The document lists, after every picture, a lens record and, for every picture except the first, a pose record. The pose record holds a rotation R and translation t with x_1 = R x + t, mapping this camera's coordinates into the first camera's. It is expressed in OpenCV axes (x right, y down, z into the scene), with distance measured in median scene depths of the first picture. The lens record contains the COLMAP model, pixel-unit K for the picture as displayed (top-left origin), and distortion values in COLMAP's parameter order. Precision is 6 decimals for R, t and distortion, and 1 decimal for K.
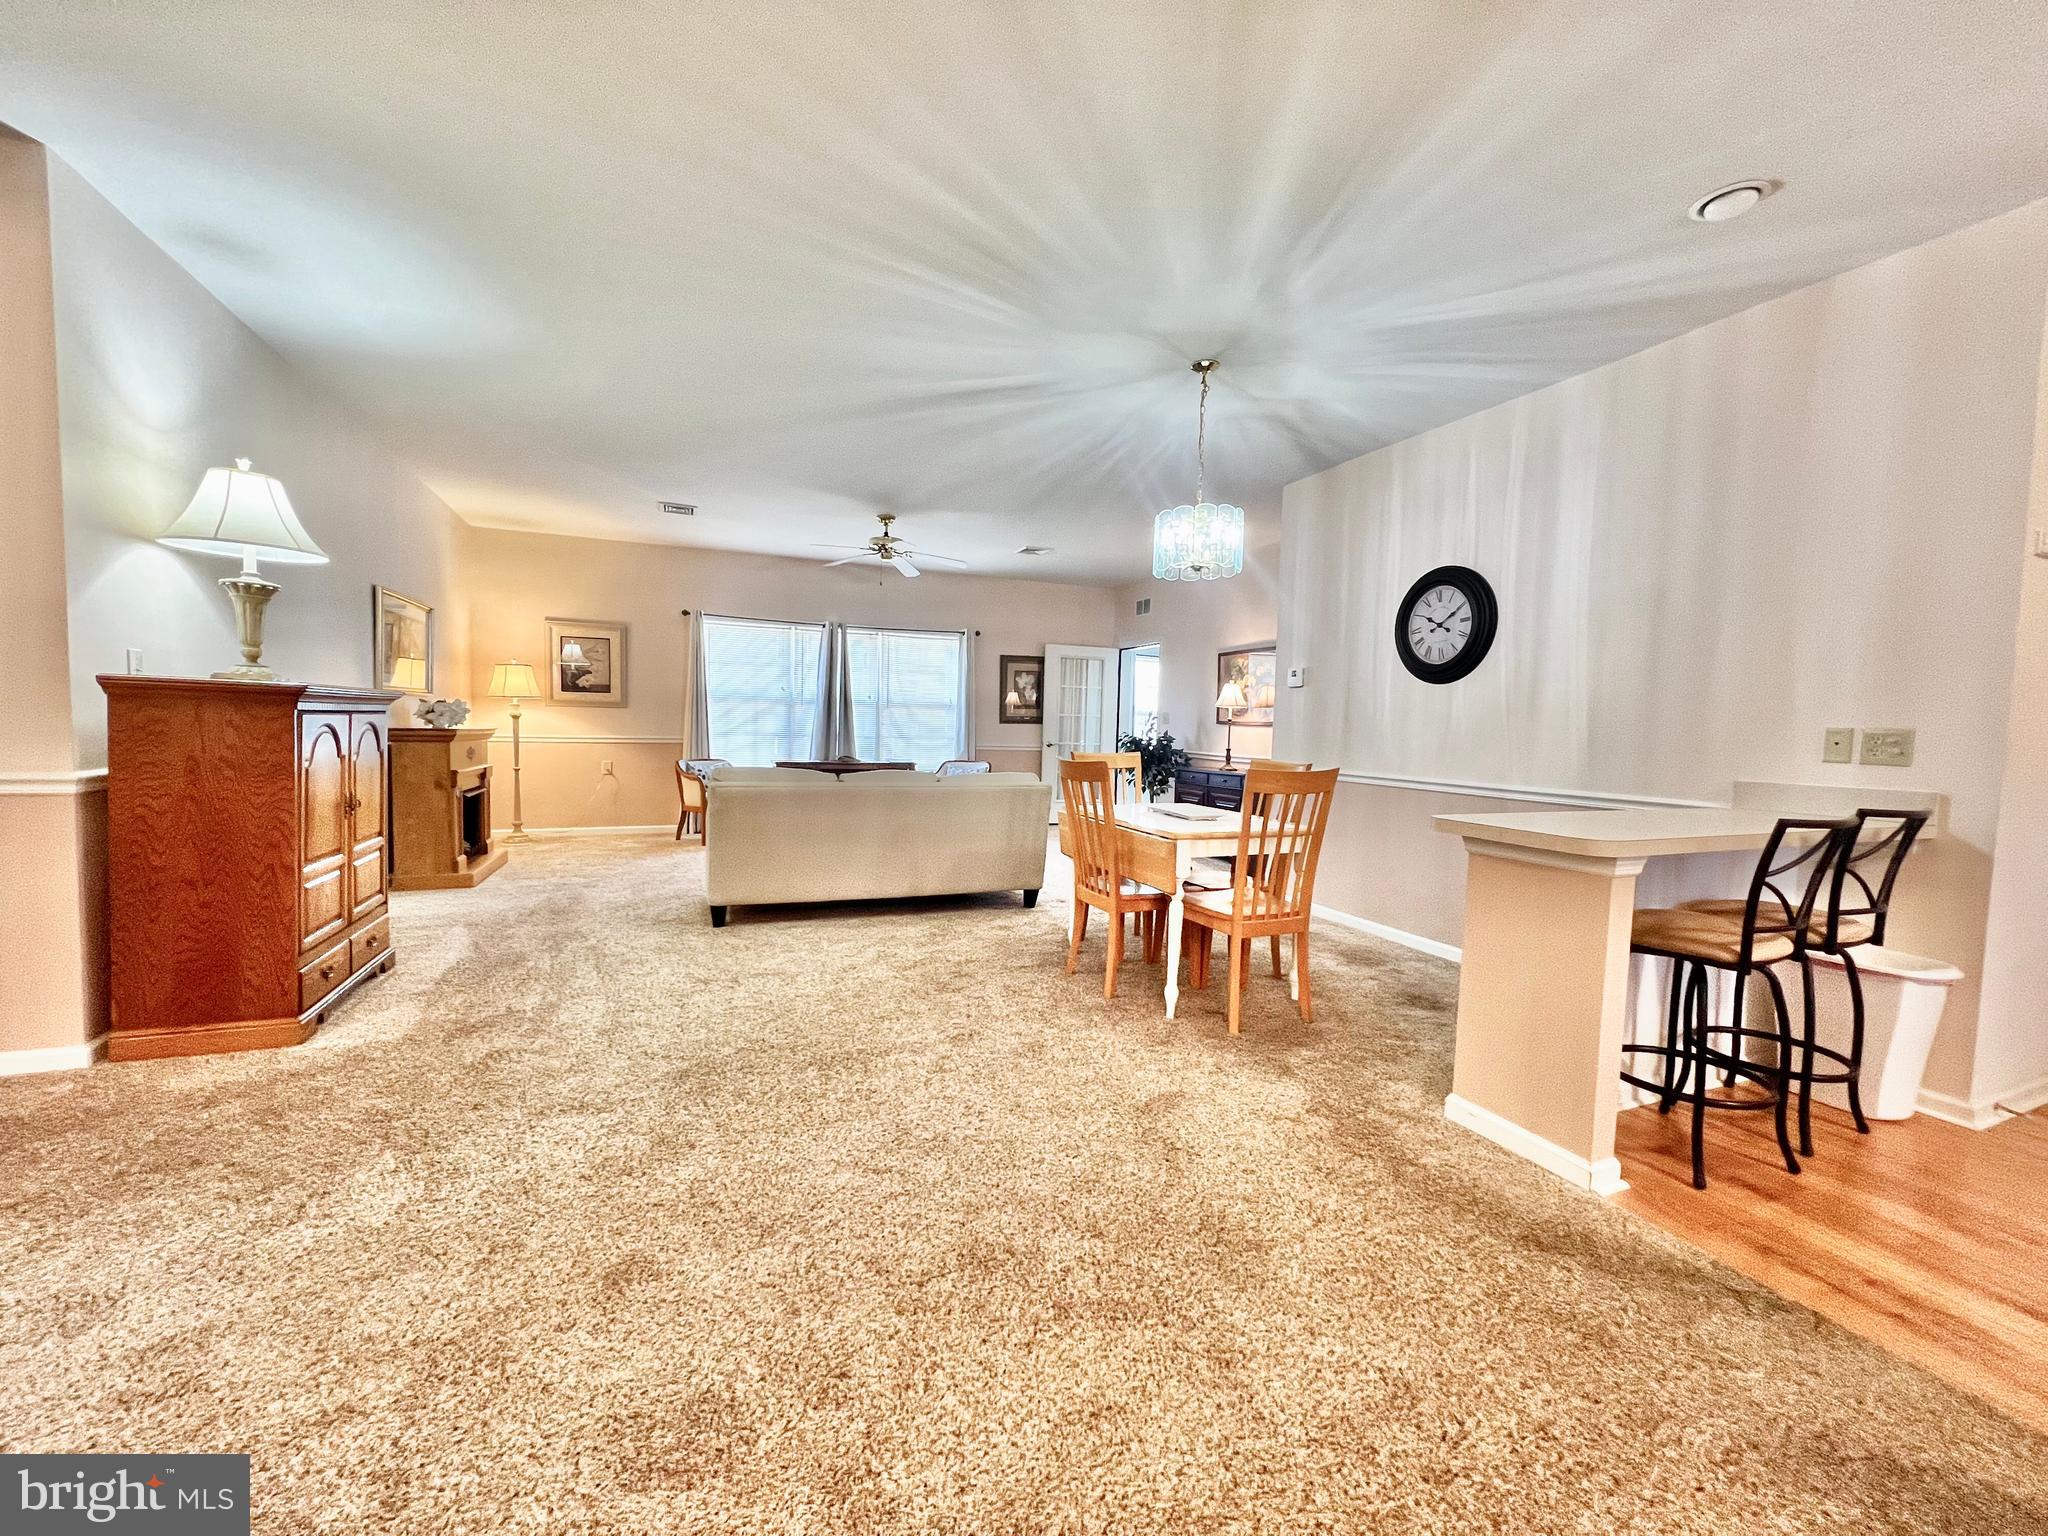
lens RADIAL K [[820.1, 0, 1022.6], [0, 820.1, 770.3], [0, 0, 1]] dist [-0.001229, -0.000326]
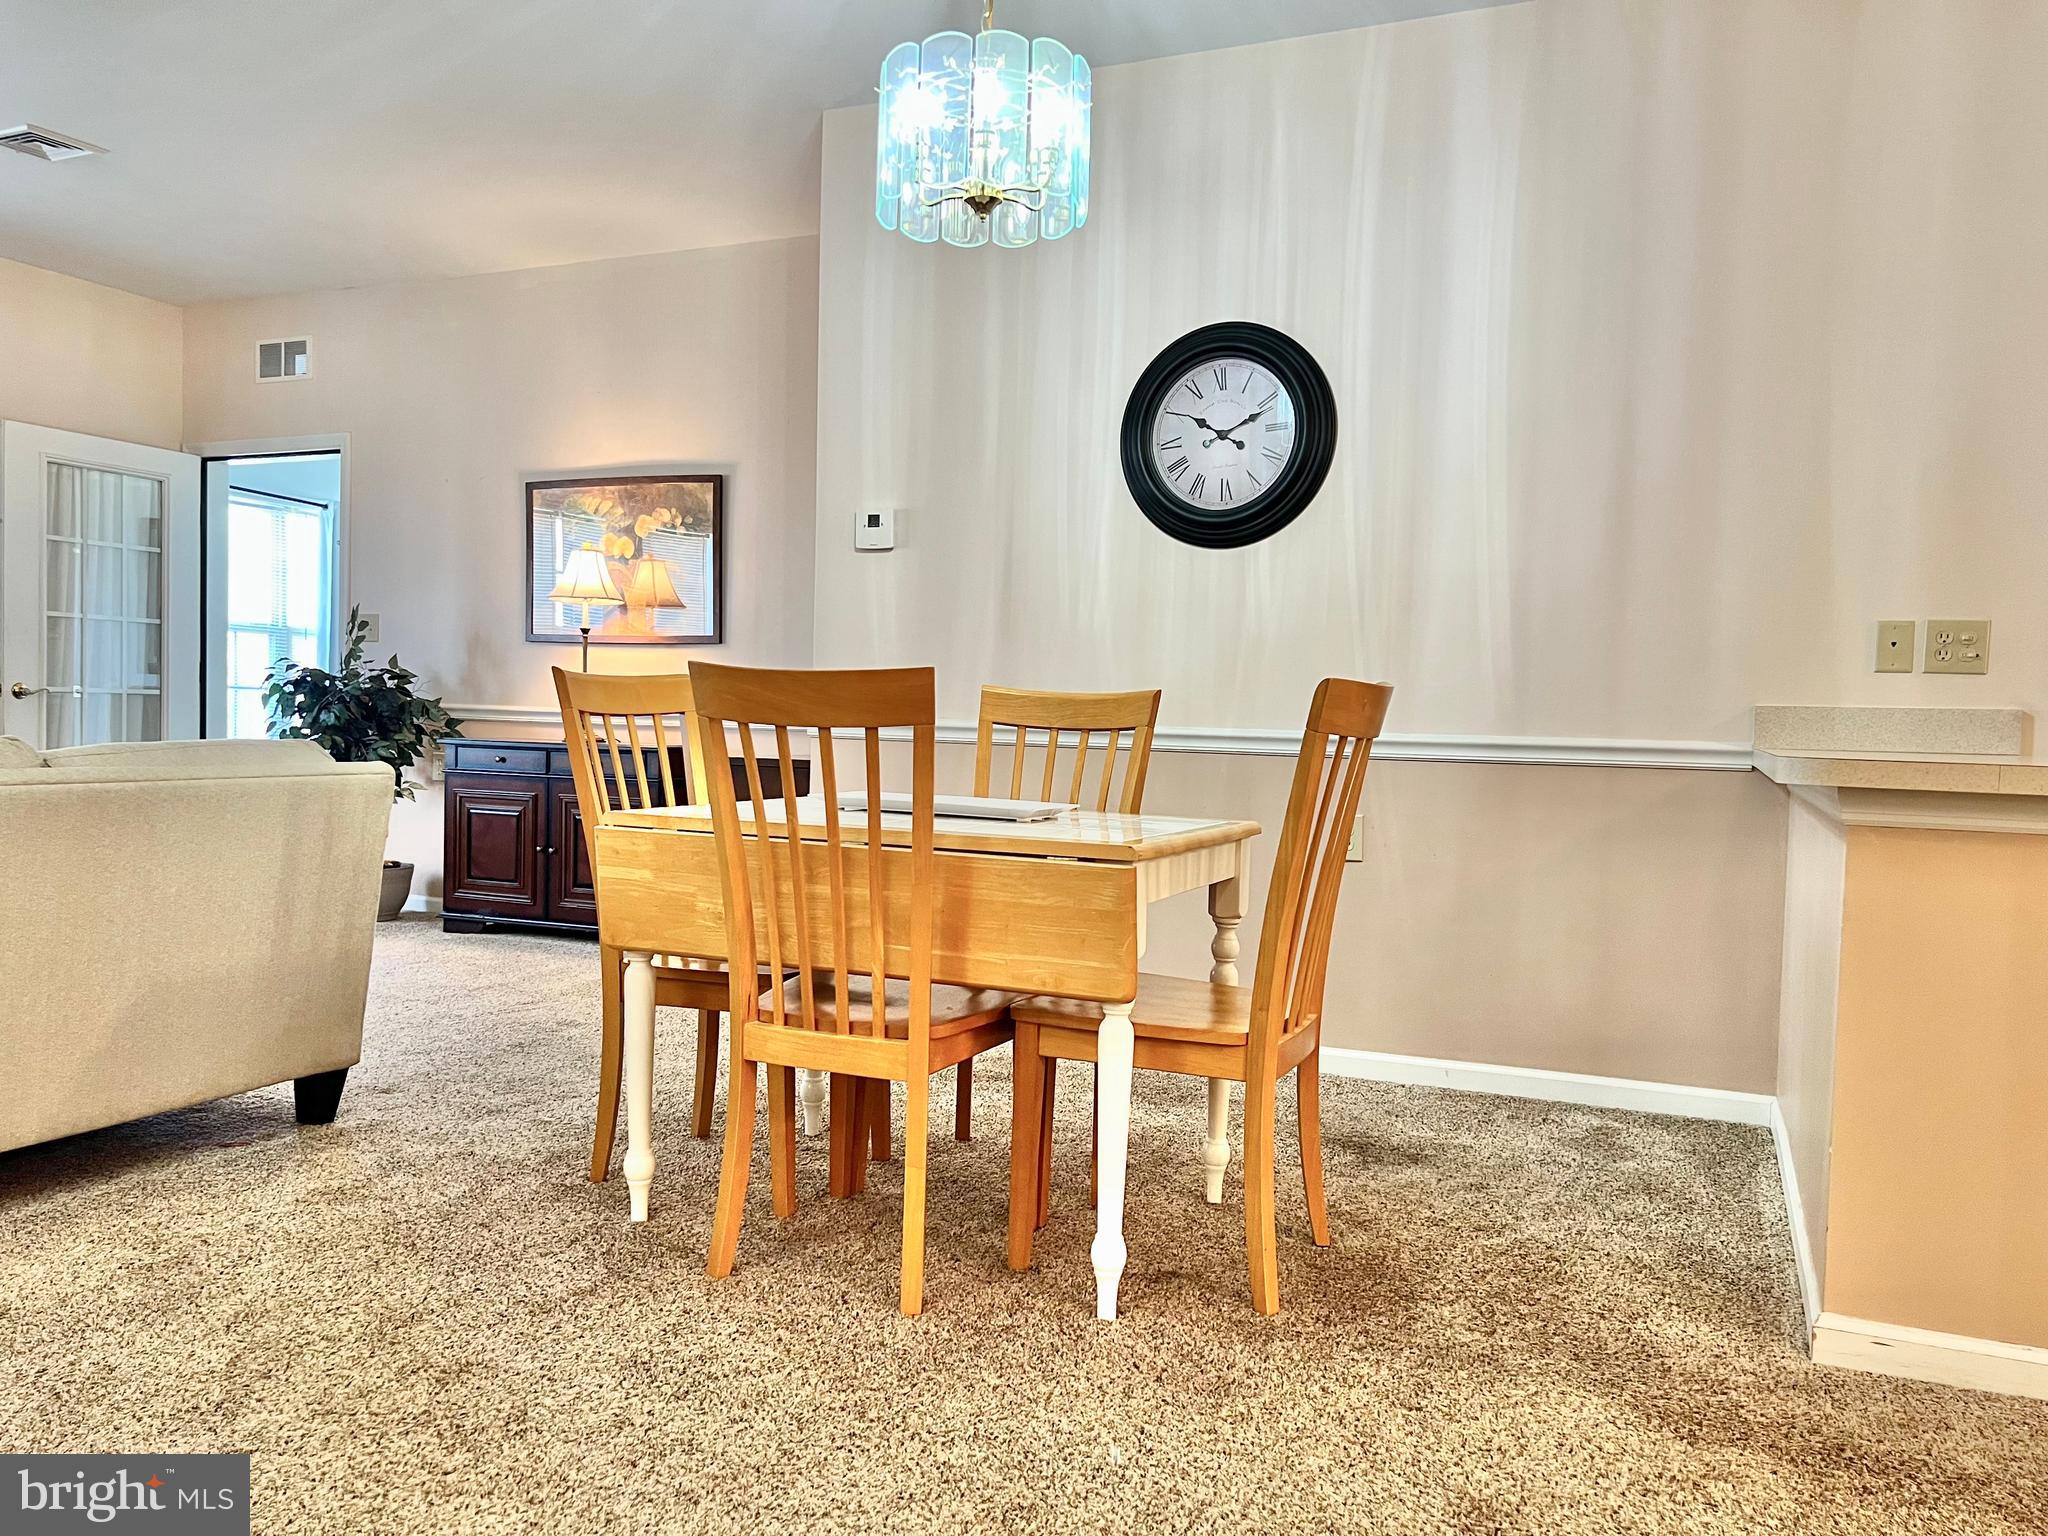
lens RADIAL K [[1538.2, 0, 1024.0], [0, 1538.2, 768.0], [0, 0, 1]] dist [0.109745, -0.180921]
pose [[0.724481, -0.029794, 0.688651, -0.230795], [0.031313, 0.999457, 0.010298, 0.018732], [-0.688583, 0.014103, 0.725020, 0.313731]]
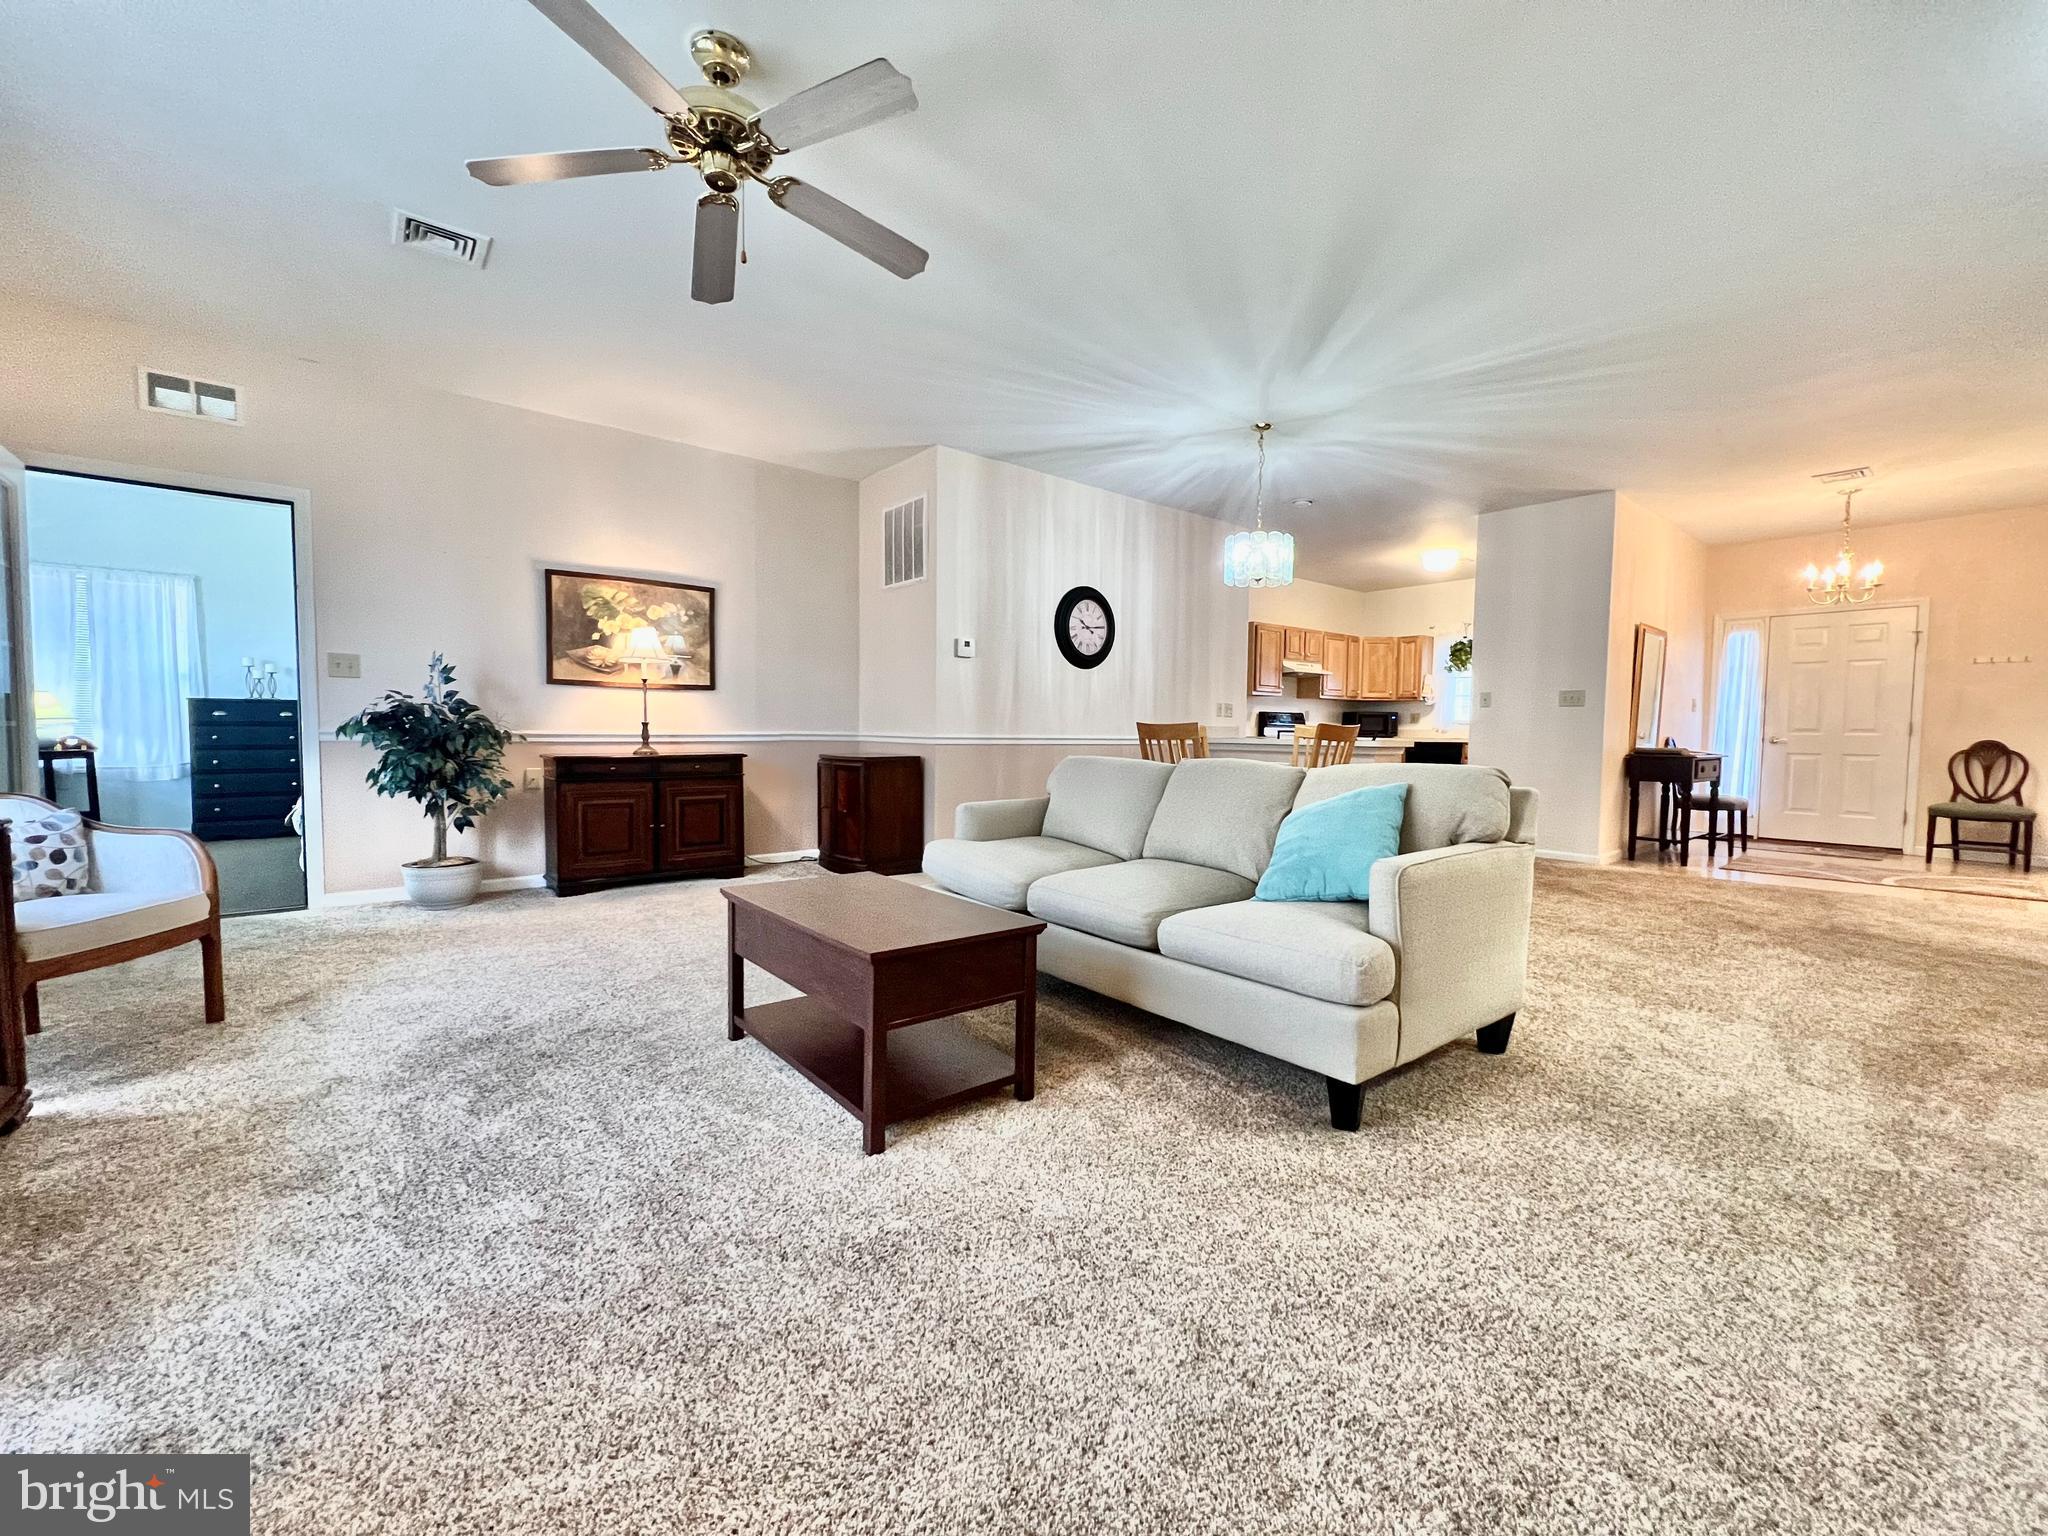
lens RADIAL K [[820.1, 0, 1022.6], [0, 820.1, 770.3], [0, 0, 1]] dist [-0.001229, -0.000326]
pose [[-0.285128, -0.076542, 0.955428, -0.704095], [0.035391, 0.995286, 0.090297, -0.053579], [-0.957836, 0.059560, -0.281075, 1.285546]]
